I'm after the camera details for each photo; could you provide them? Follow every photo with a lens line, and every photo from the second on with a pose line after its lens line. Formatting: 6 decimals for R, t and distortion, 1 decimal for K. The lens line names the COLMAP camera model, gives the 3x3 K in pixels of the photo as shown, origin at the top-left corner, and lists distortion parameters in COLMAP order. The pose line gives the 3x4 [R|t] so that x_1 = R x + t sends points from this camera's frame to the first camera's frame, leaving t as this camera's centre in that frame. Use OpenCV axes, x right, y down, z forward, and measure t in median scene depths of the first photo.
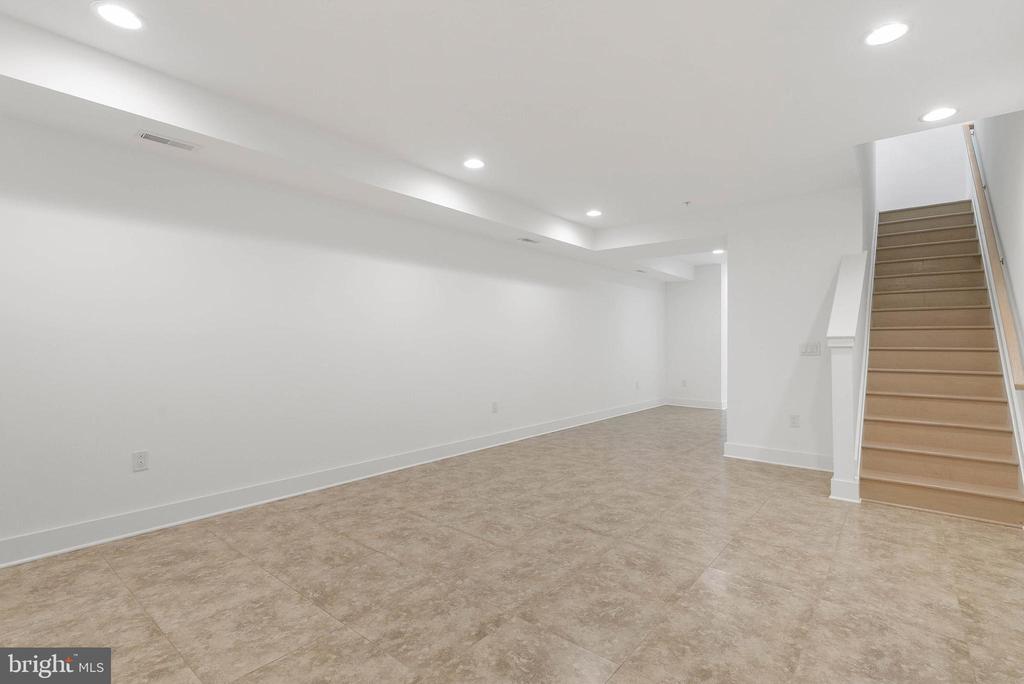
lens RADIAL K [[474.8, 0, 514.5], [0, 474.8, 342.5], [0, 0, 1]] dist [-0.011016, 0.003496]
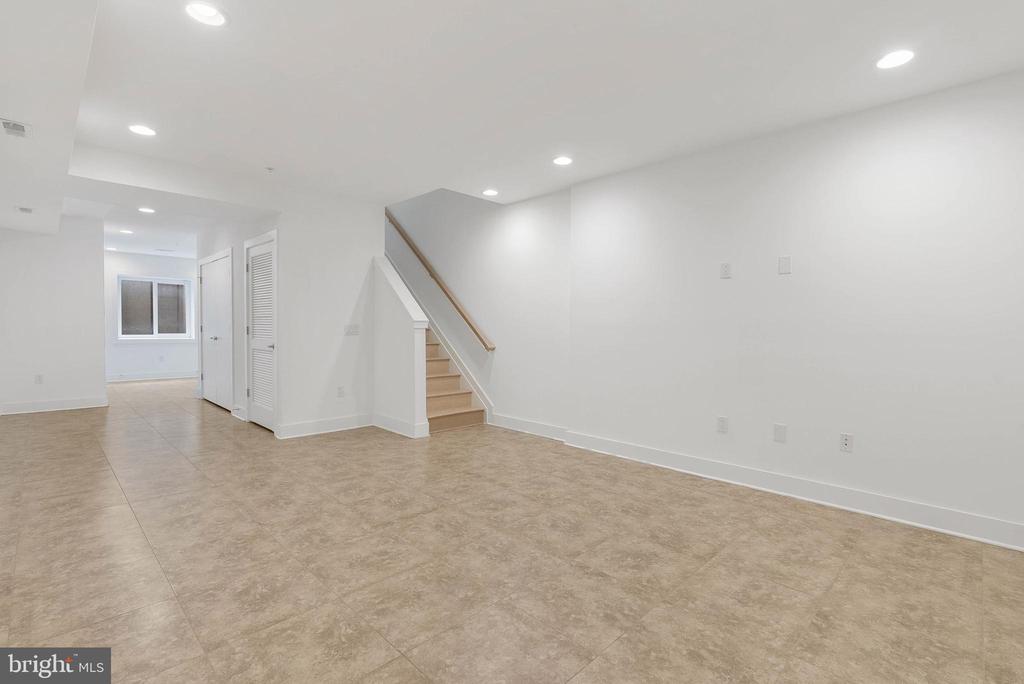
lens RADIAL K [[474.8, 0, 514.5], [0, 474.8, 342.5], [0, 0, 1]] dist [-0.011016, 0.003496]
pose [[0.094334, -0.036567, 0.994869, -0.825682], [-0.010039, 0.999239, 0.037679, -0.004461], [-0.995490, -0.013542, 0.093895, 0.734569]]
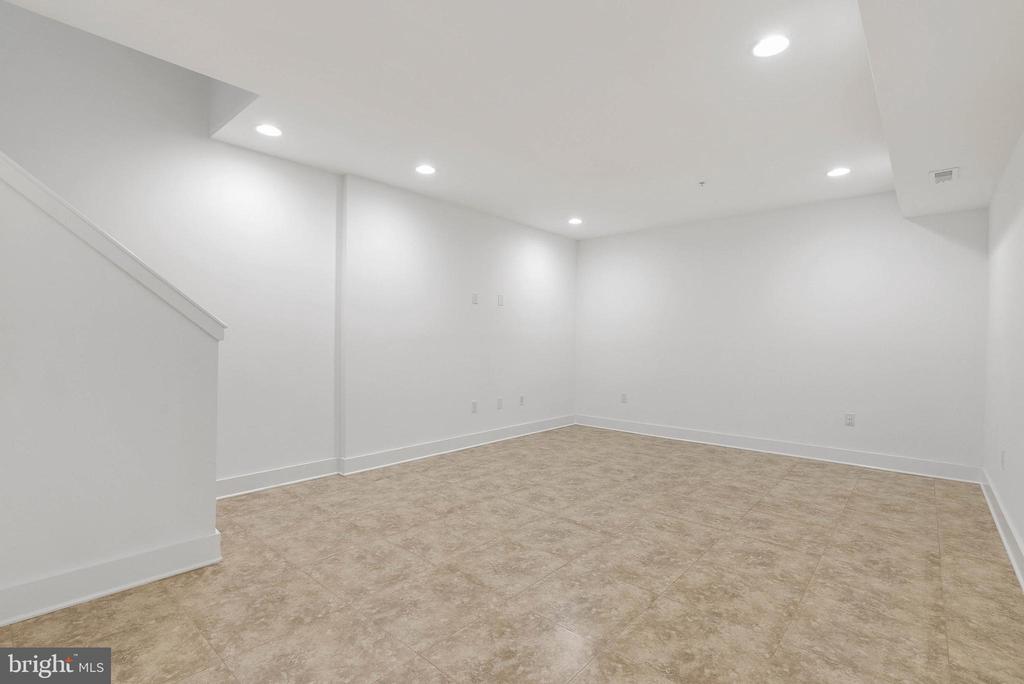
lens RADIAL K [[474.8, 0, 514.5], [0, 474.8, 342.5], [0, 0, 1]] dist [-0.011016, 0.003496]
pose [[-0.999485, -0.016602, 0.027456, 0.282970], [-0.016471, 0.999852, 0.005011, 0.001636], [-0.027535, 0.004556, -0.999610, 2.094182]]
